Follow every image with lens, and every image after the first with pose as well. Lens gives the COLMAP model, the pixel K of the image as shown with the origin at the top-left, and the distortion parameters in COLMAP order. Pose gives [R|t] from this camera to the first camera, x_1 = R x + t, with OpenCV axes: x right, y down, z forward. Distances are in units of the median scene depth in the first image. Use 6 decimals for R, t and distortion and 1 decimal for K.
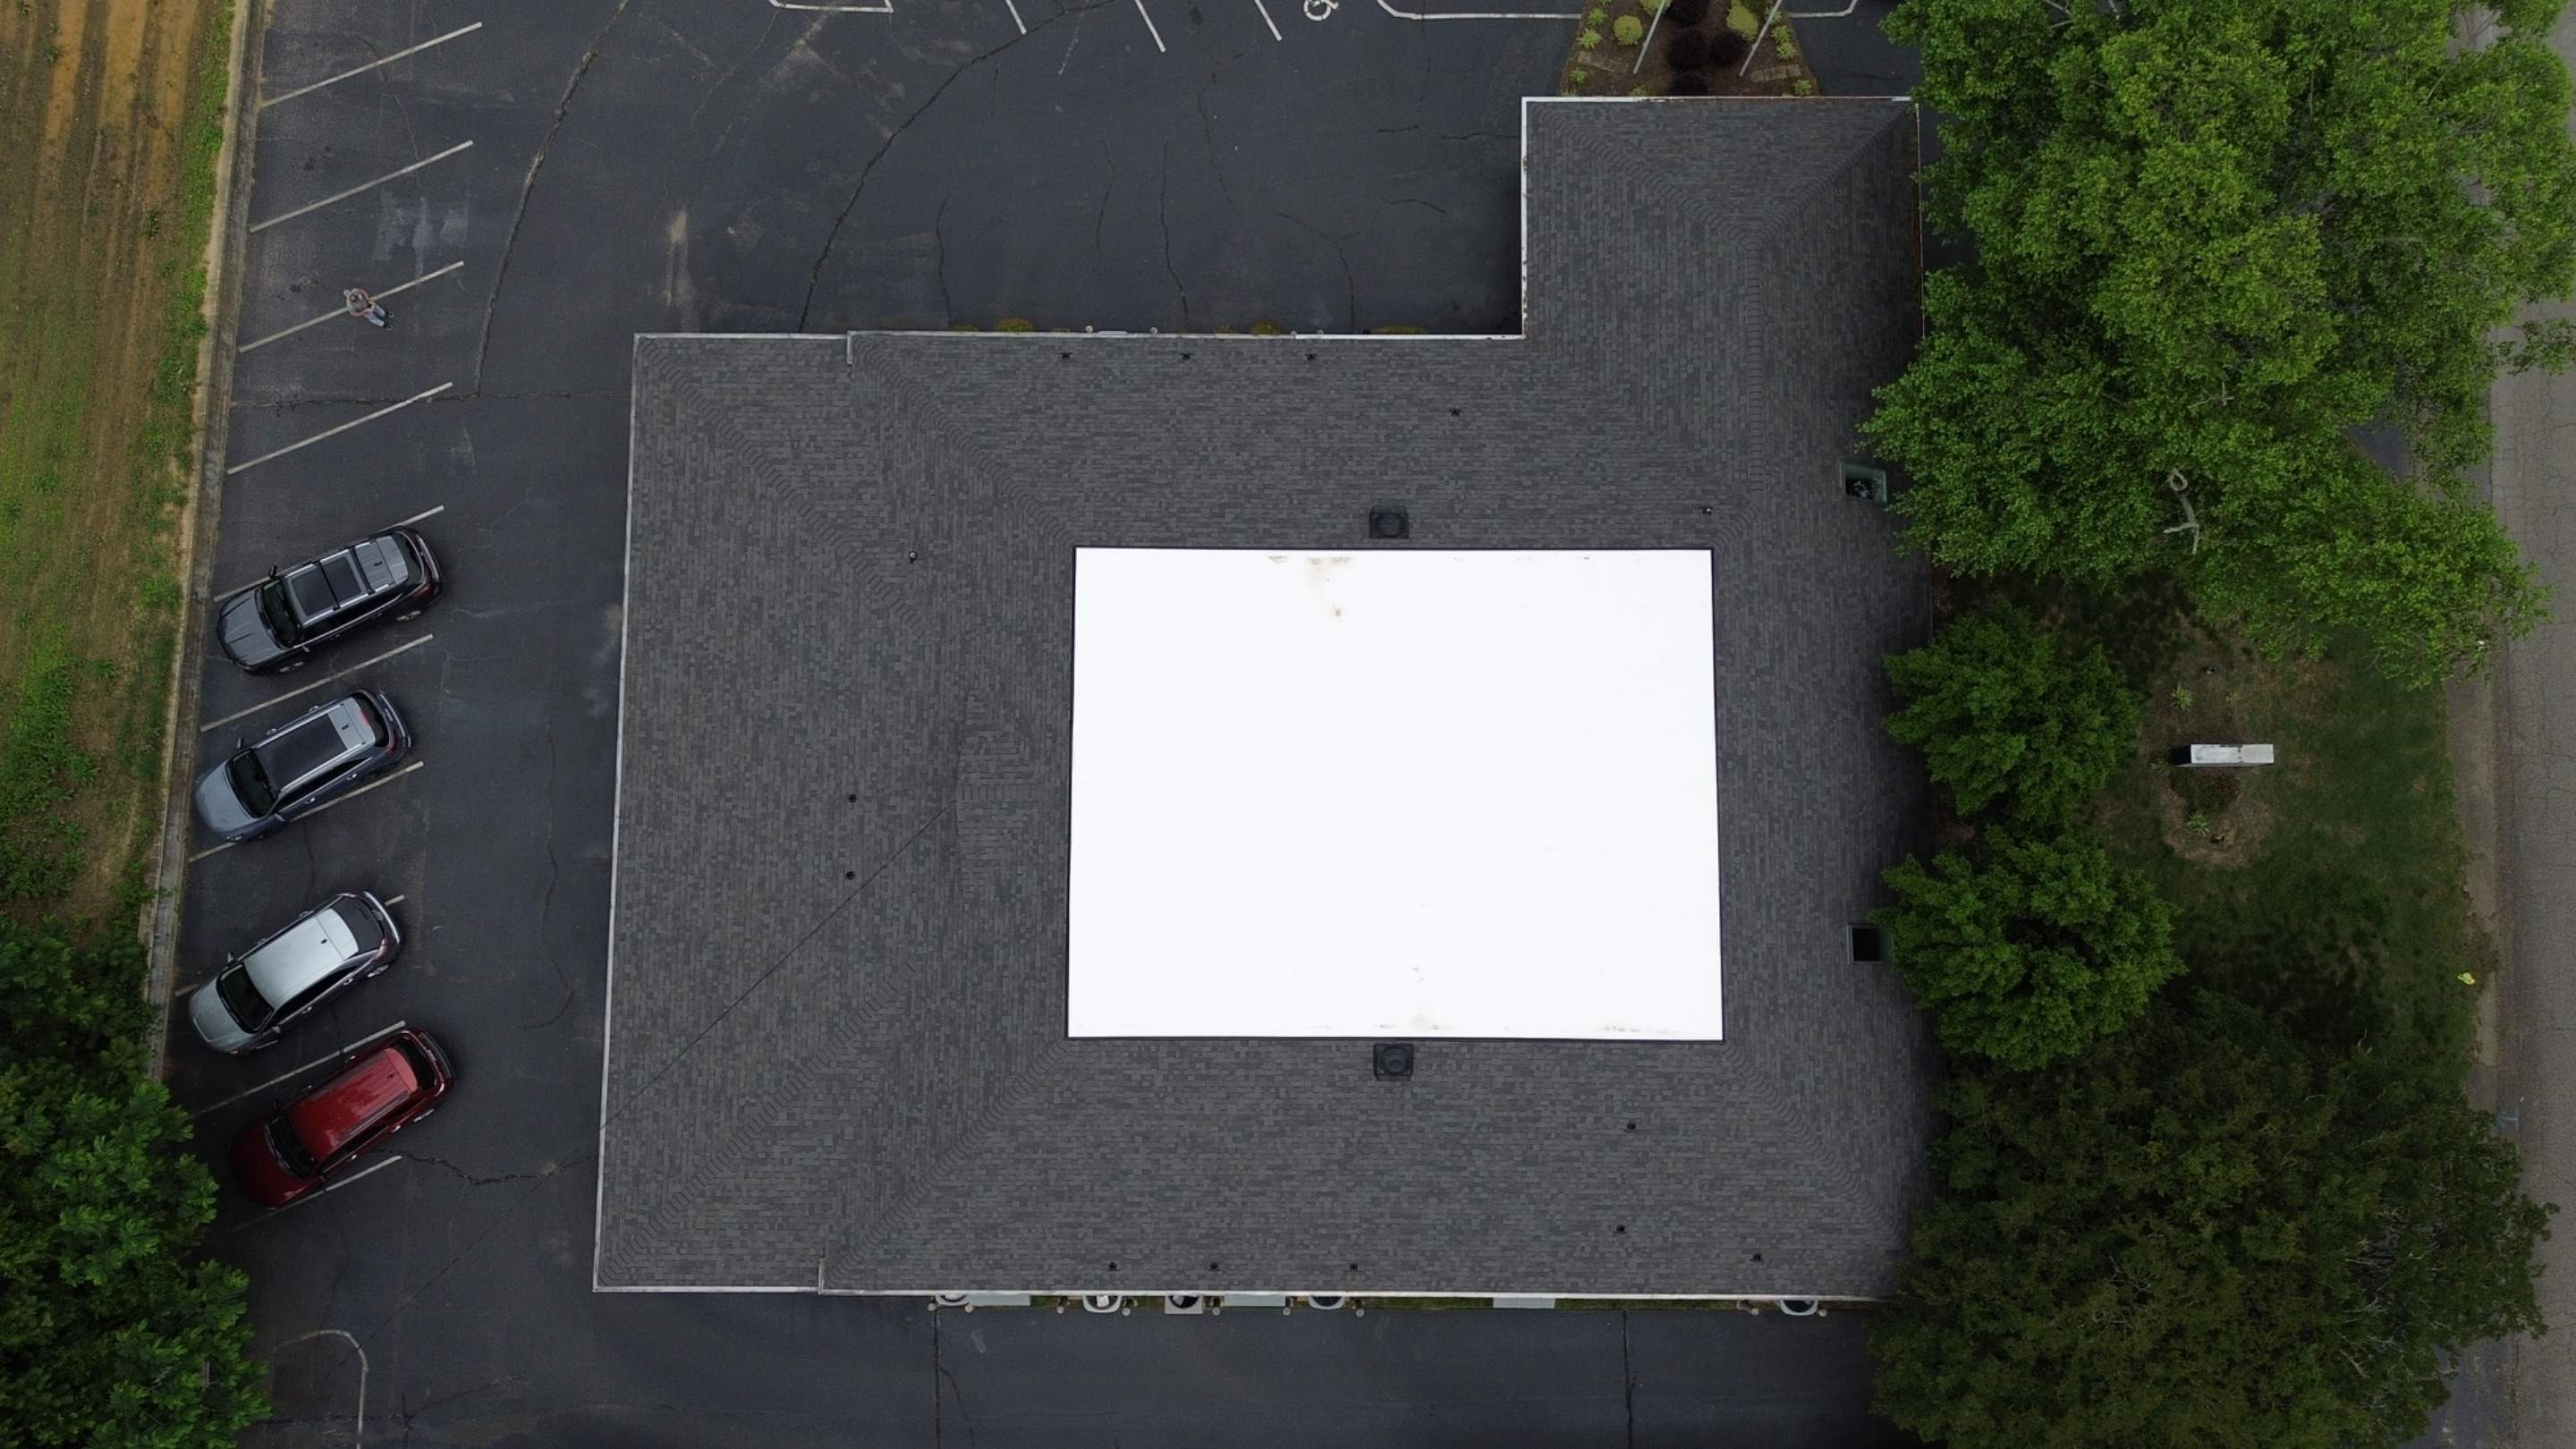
lens RADIAL K [[1793.6, 0, 1294.5], [0, 1793.6, 710.0], [0, 0, 1]] dist [0.069993, -0.066353]
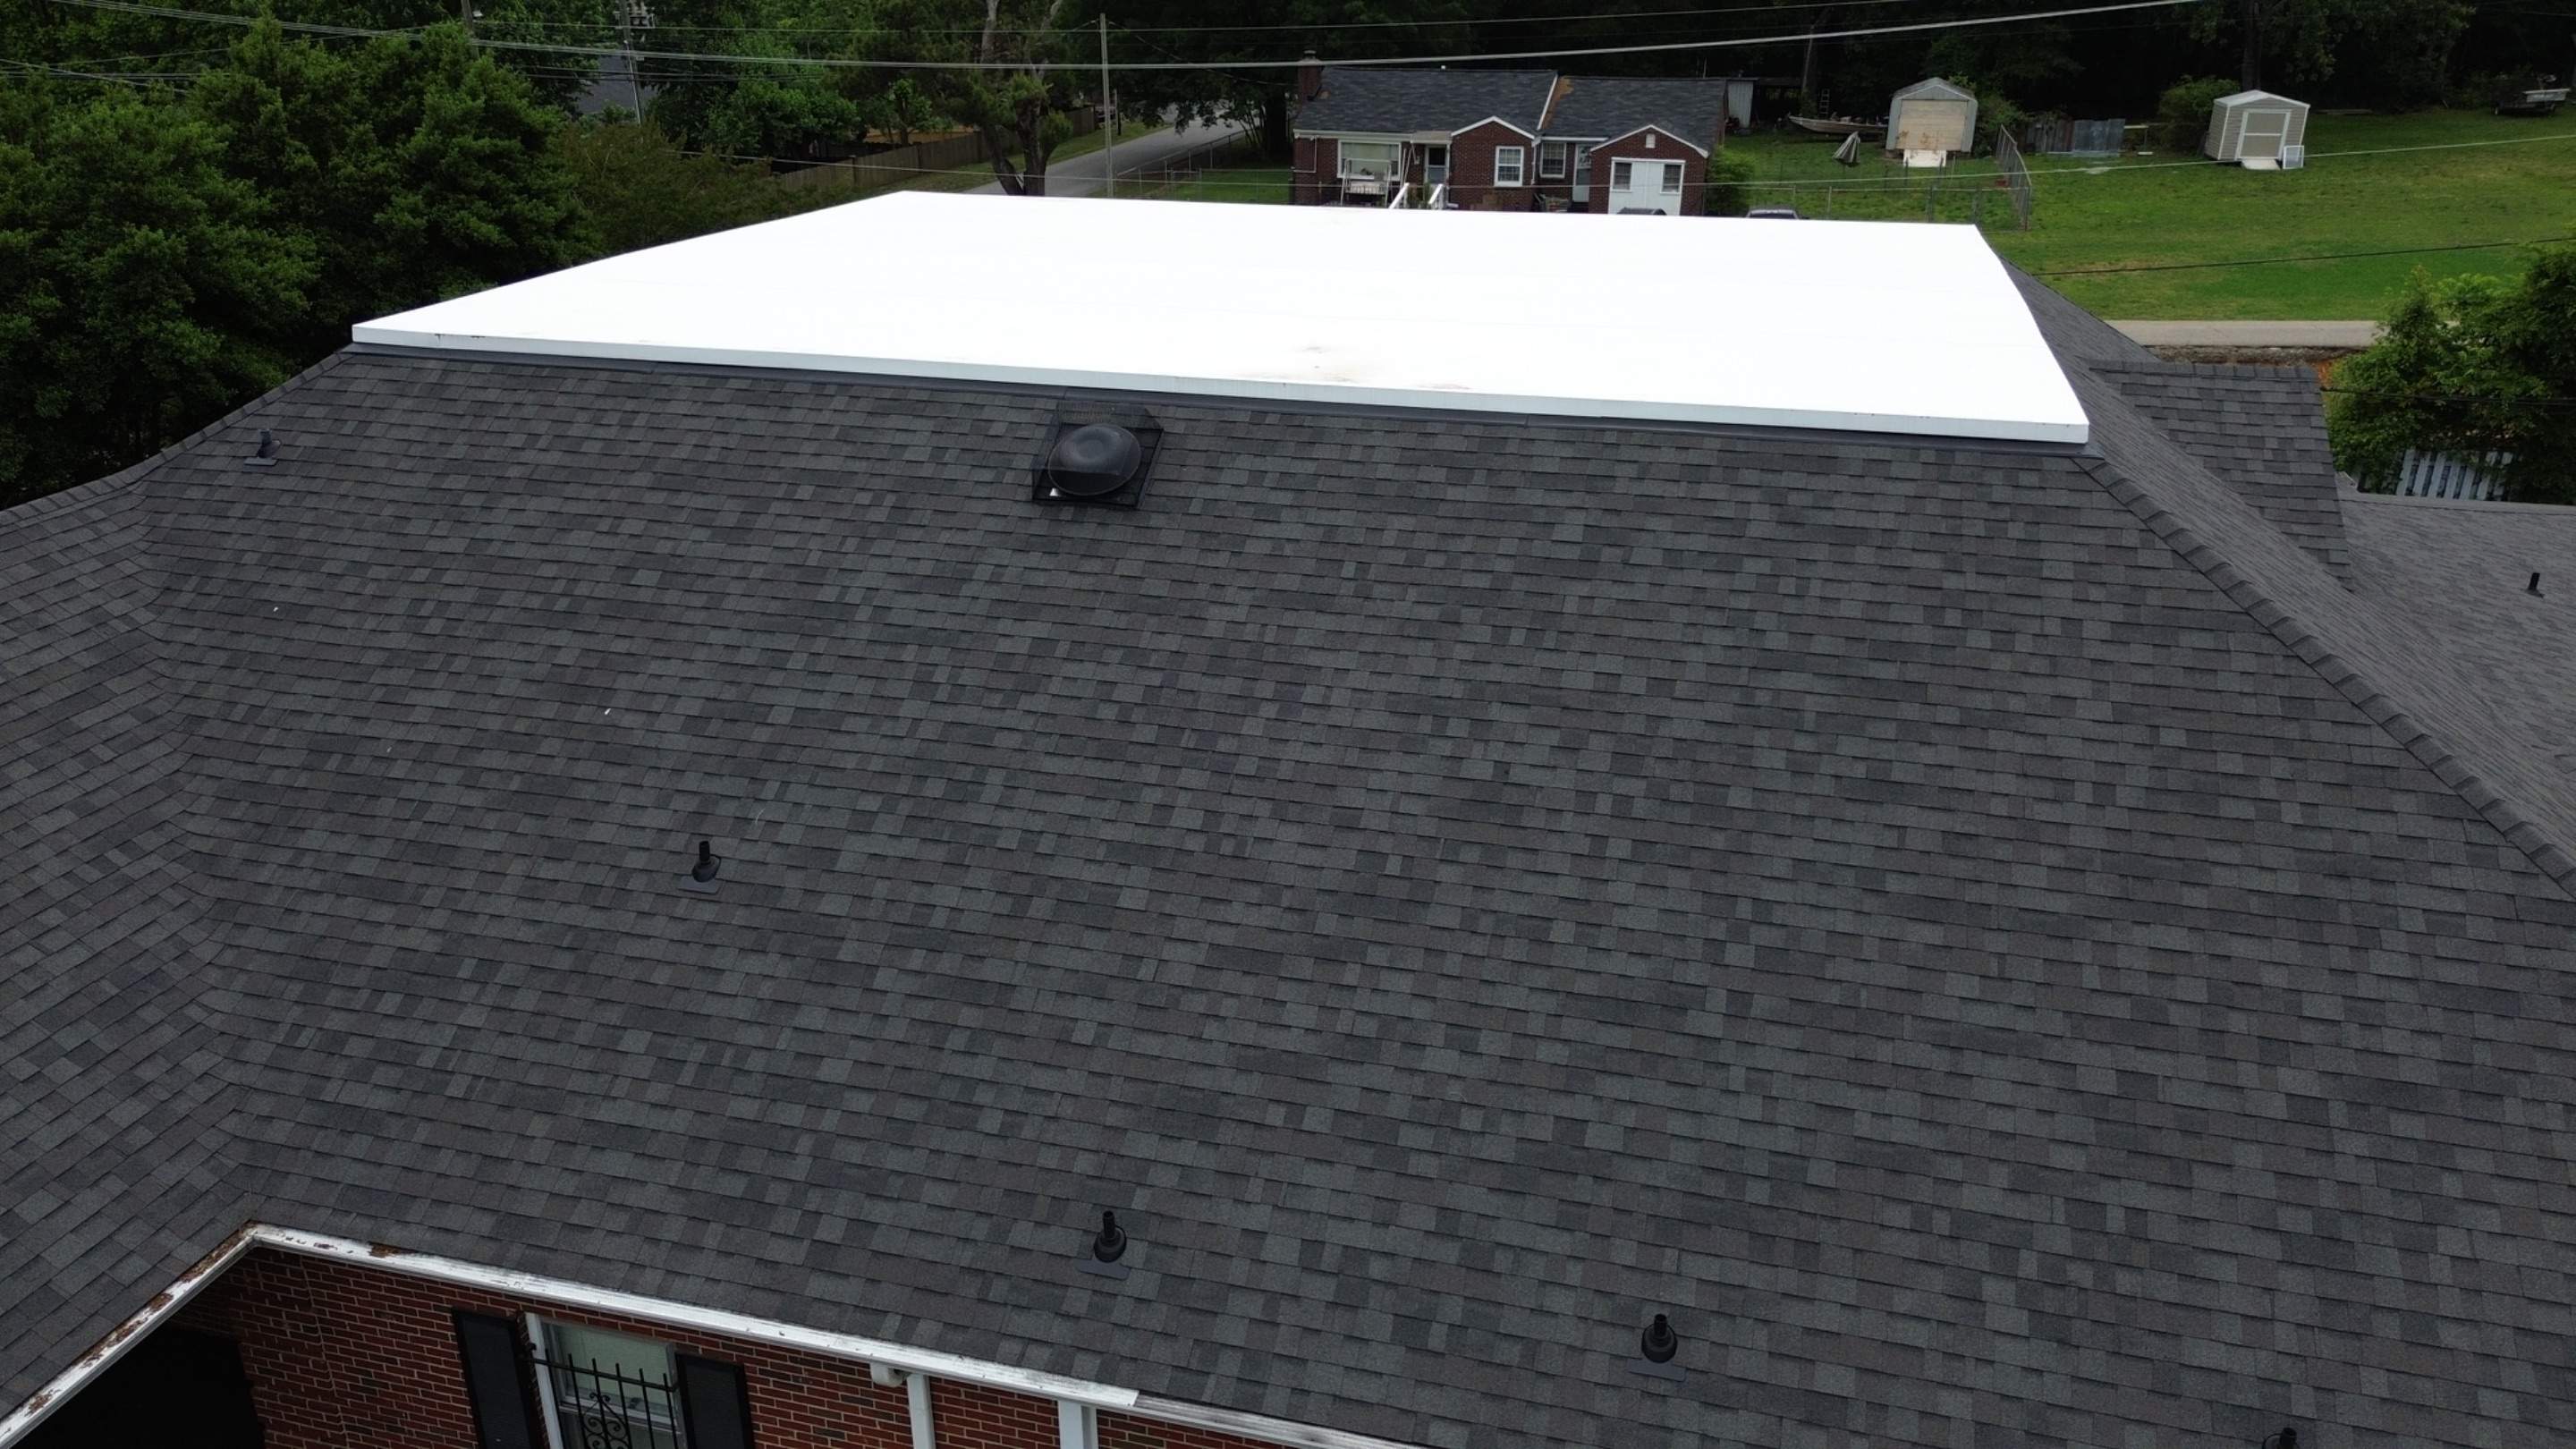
lens RADIAL K [[1793.6, 0, 1290.0], [0, 1793.6, 722.7], [0, 0, 1]] dist [0.069993, -0.066353]
pose [[-0.966535, -0.095609, 0.238055, -0.066327], [0.255436, -0.272794, 0.927543, -0.414866], [-0.023741, 0.957310, 0.288087, 0.934318]]
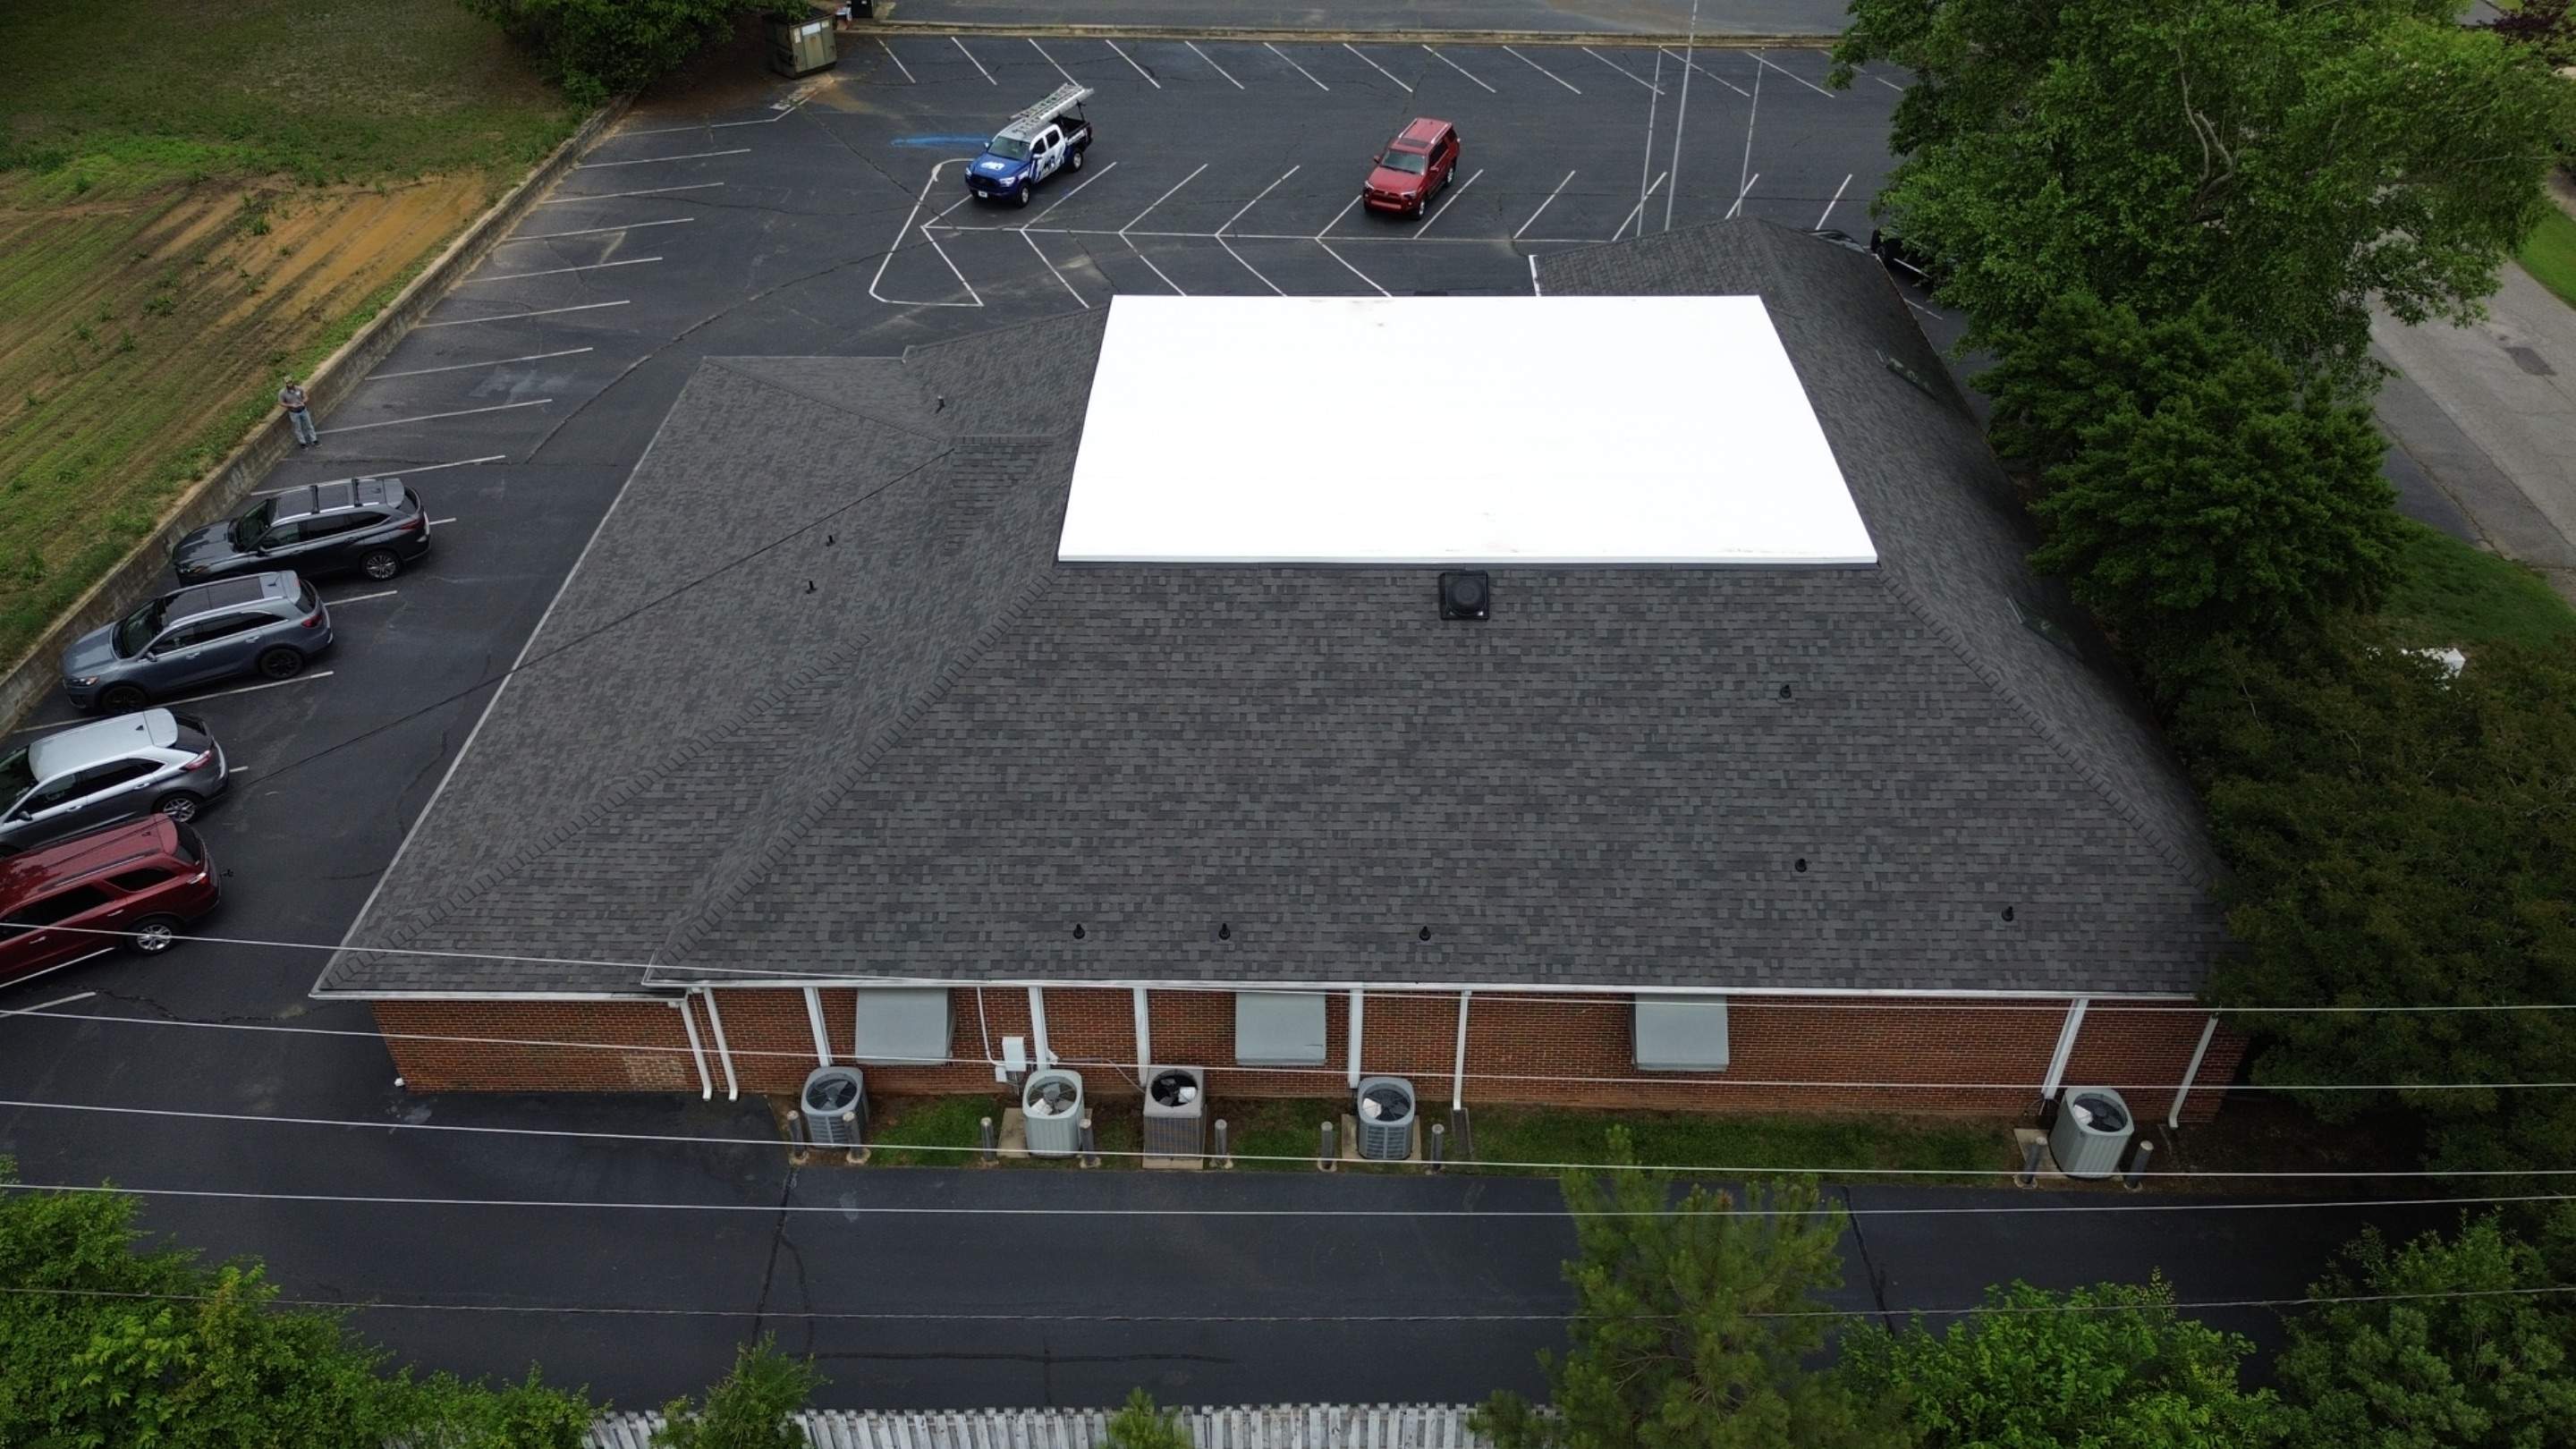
lens RADIAL K [[1793.6, 0, 1281.2], [0, 1793.6, 730.9], [0, 0, 1]] dist [0.069993, -0.066353]
pose [[0.999916, 0.007239, -0.010794, -0.015881], [-0.012817, 0.686878, -0.726660, 0.772614], [0.002154, 0.726737, 0.686913, 0.478318]]
